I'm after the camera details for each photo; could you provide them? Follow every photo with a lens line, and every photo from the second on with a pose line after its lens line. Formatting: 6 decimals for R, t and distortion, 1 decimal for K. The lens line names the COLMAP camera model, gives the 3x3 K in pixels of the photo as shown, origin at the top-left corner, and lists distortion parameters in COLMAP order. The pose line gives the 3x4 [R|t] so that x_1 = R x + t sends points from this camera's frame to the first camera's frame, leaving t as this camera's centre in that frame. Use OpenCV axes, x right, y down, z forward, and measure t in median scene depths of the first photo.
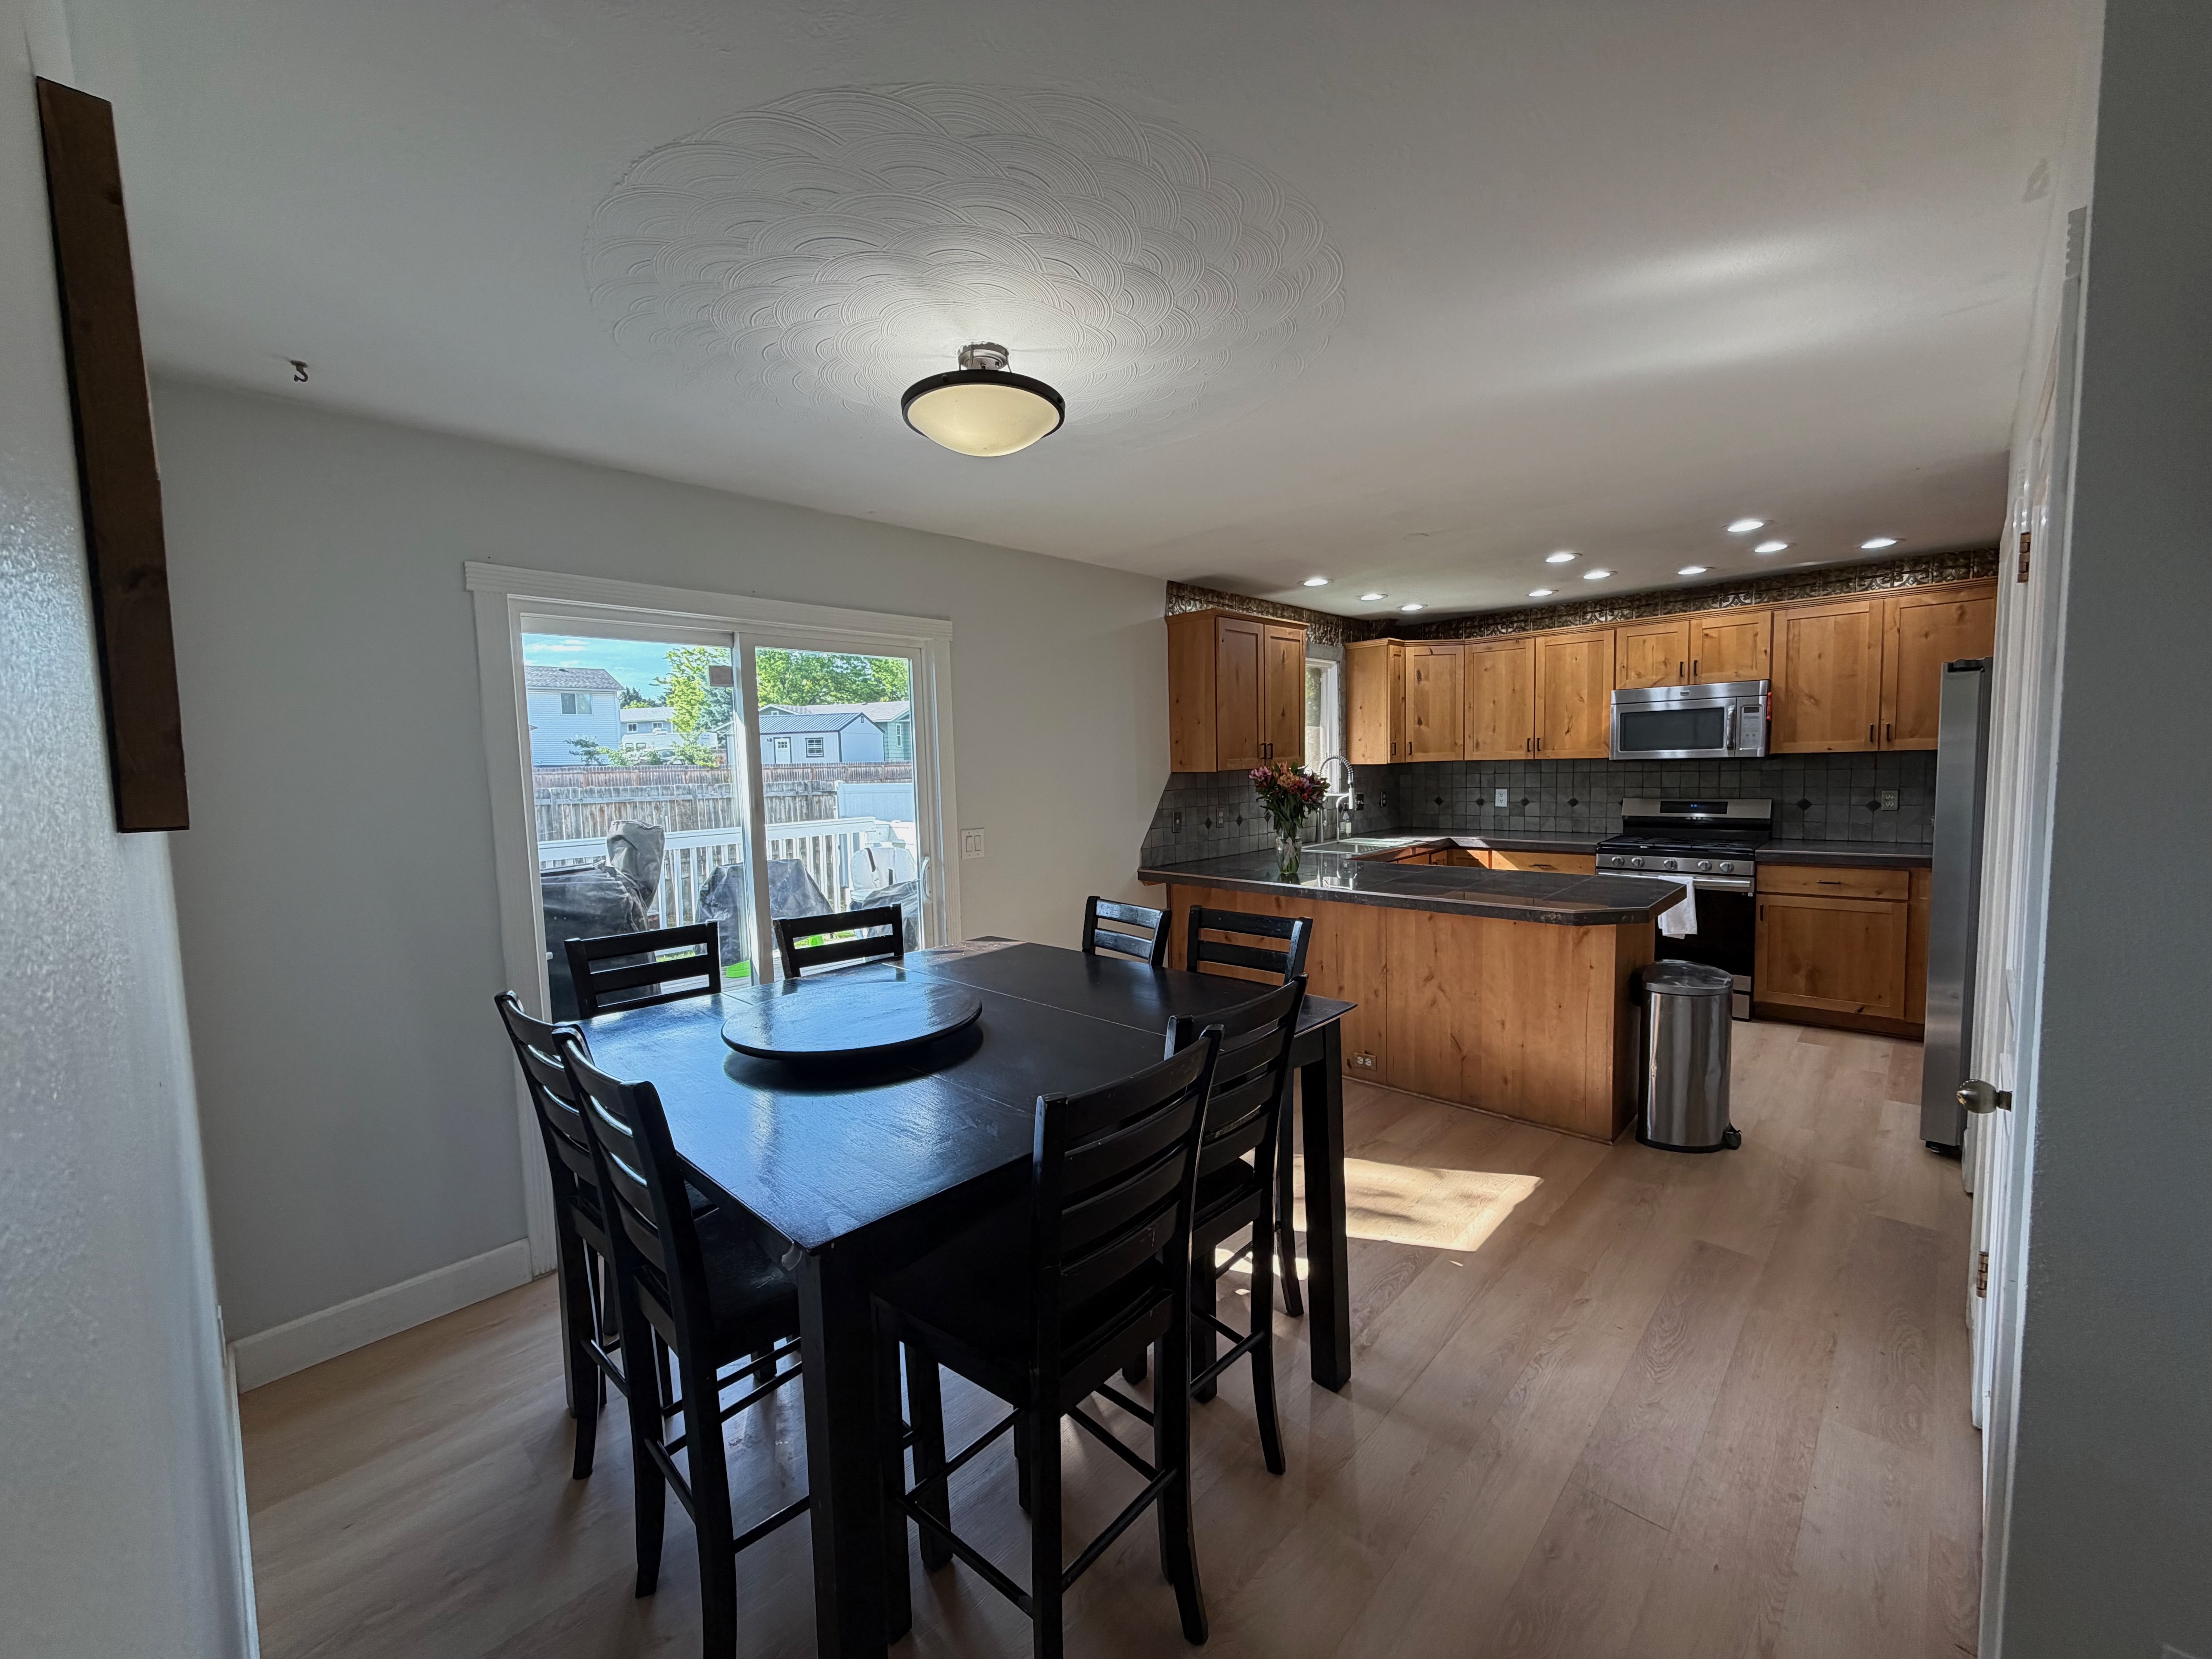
lens RADIAL K [[881.1, 0, 1103.1], [0, 881.1, 824.7], [0, 0, 1]] dist [-0.000989, 0.000768]
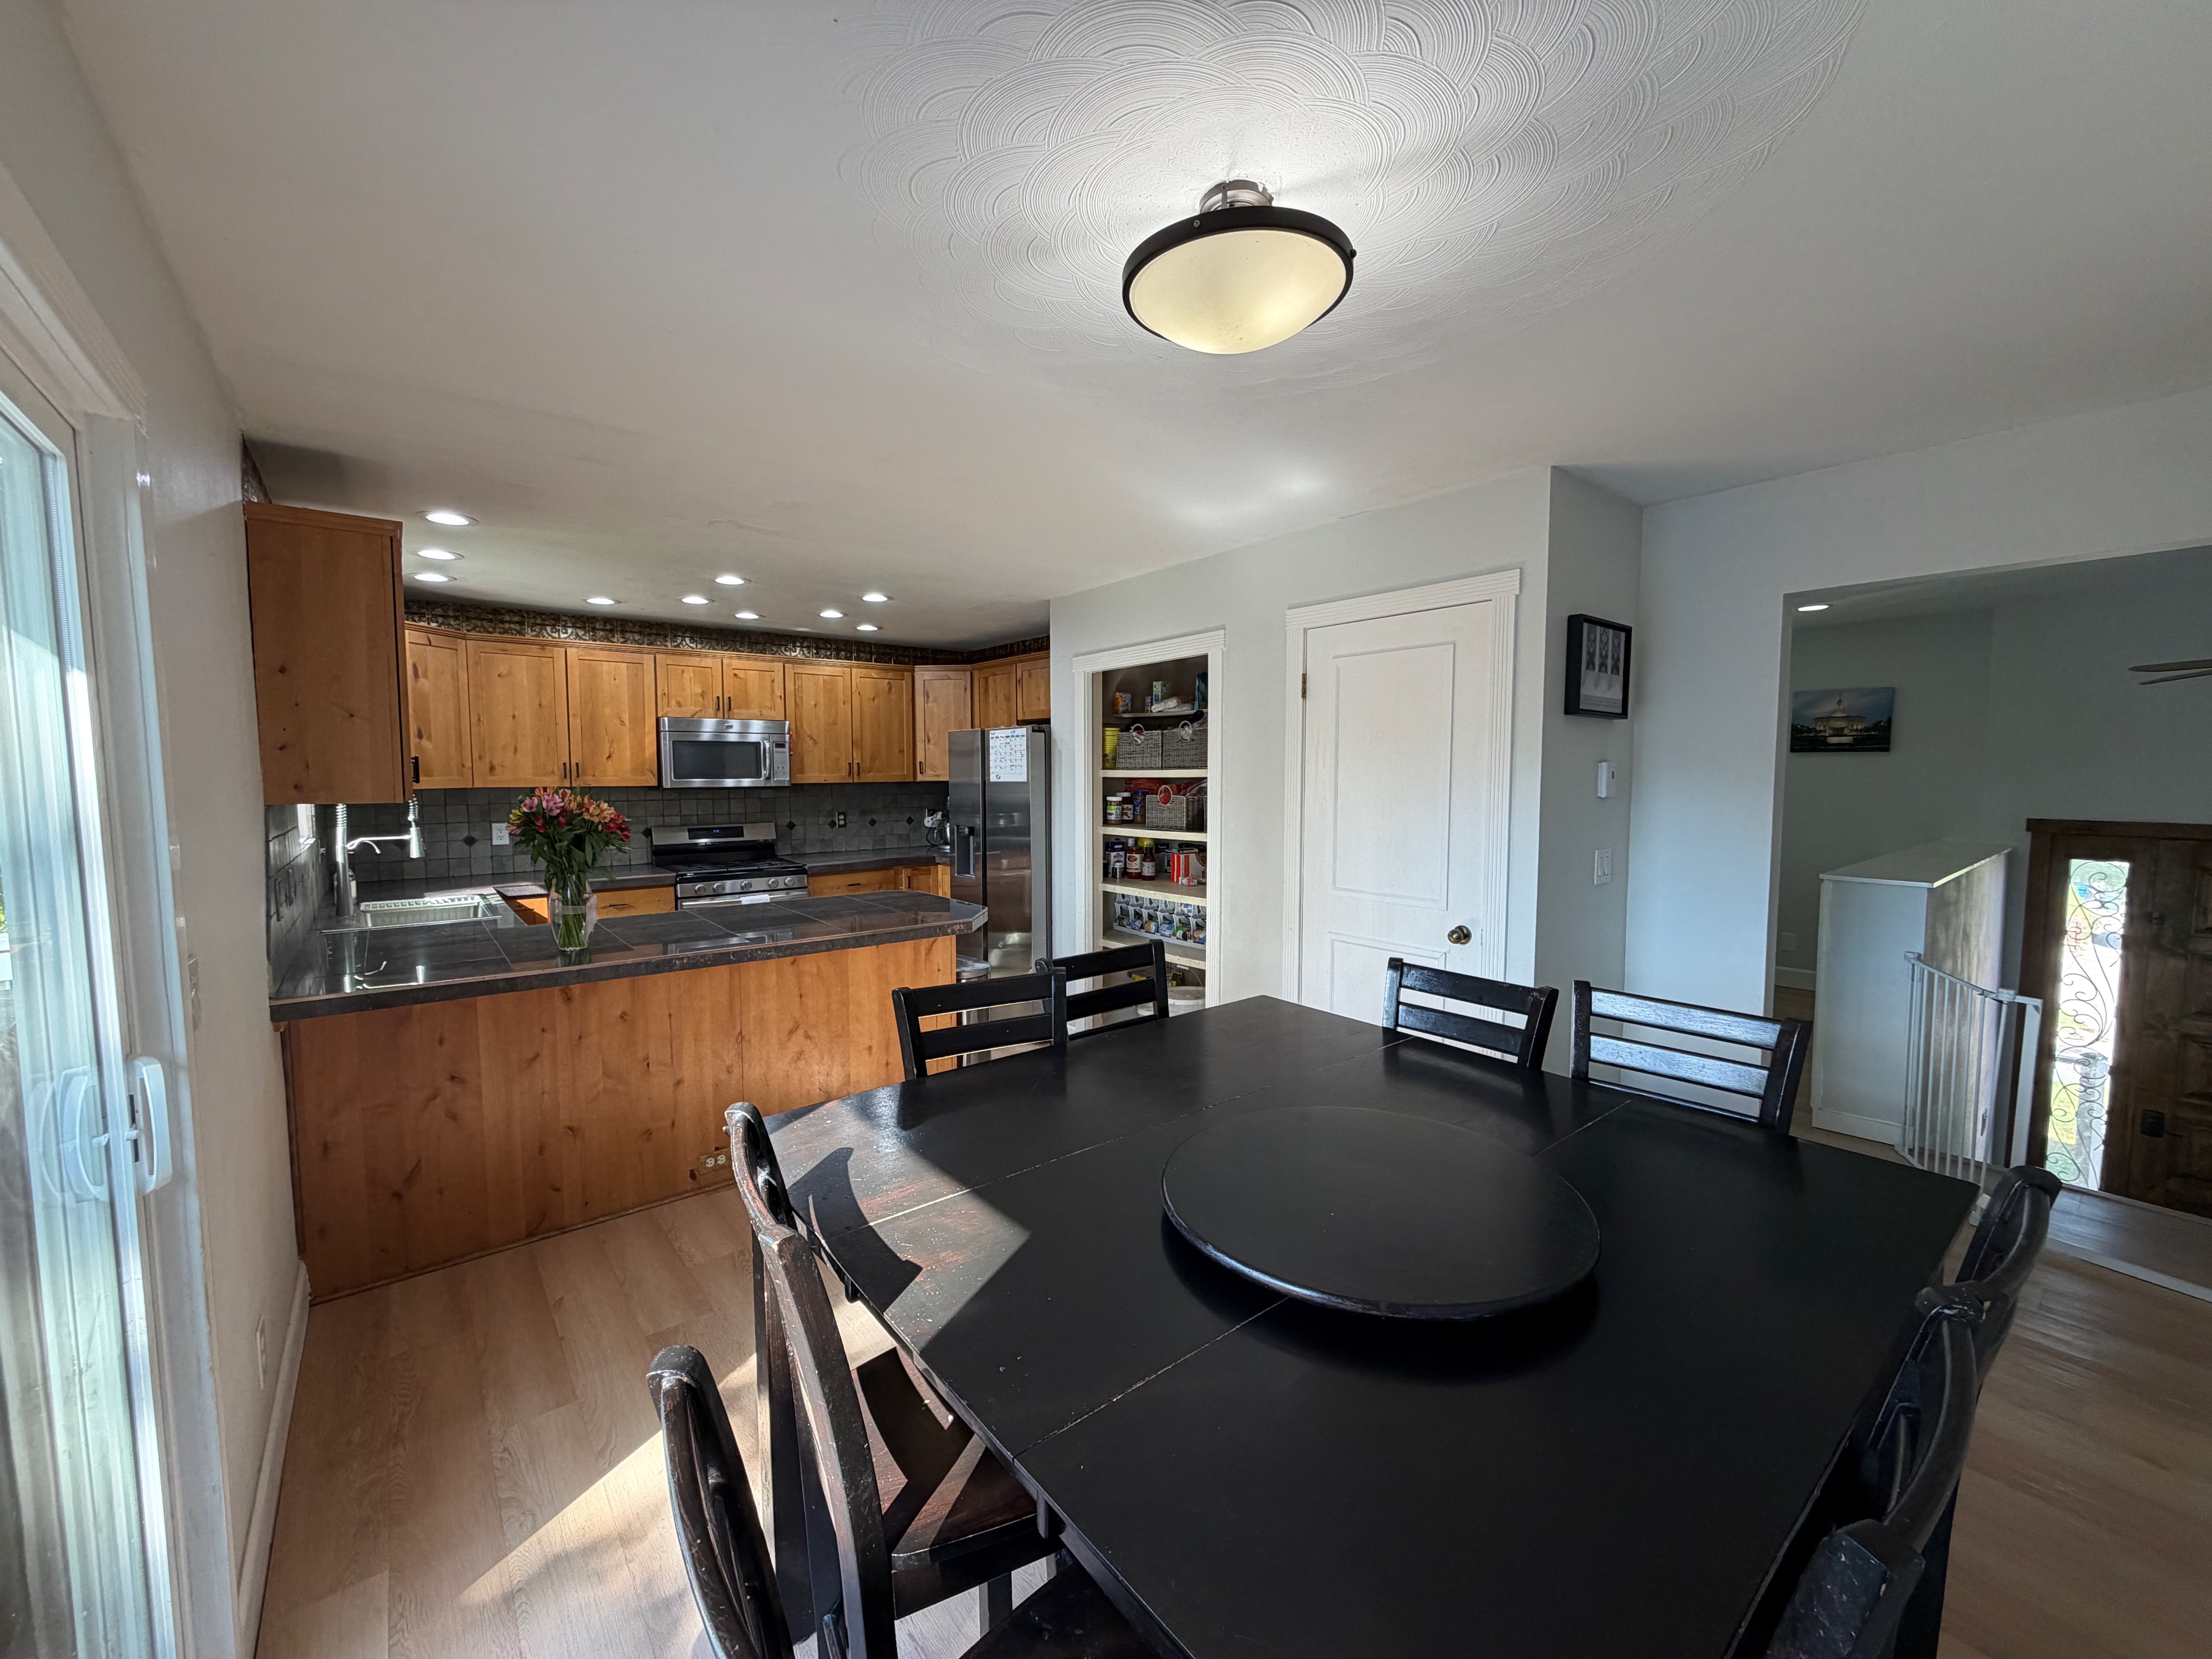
lens RADIAL K [[881.1, 0, 1103.7], [0, 881.1, 829.9], [0, 0, 1]] dist [-0.000989, 0.000768]
pose [[0.127246, -0.040747, 0.991034, -0.356990], [0.069642, 0.997057, 0.032053, -0.026489], [-0.989423, 0.064939, 0.129709, 0.424701]]
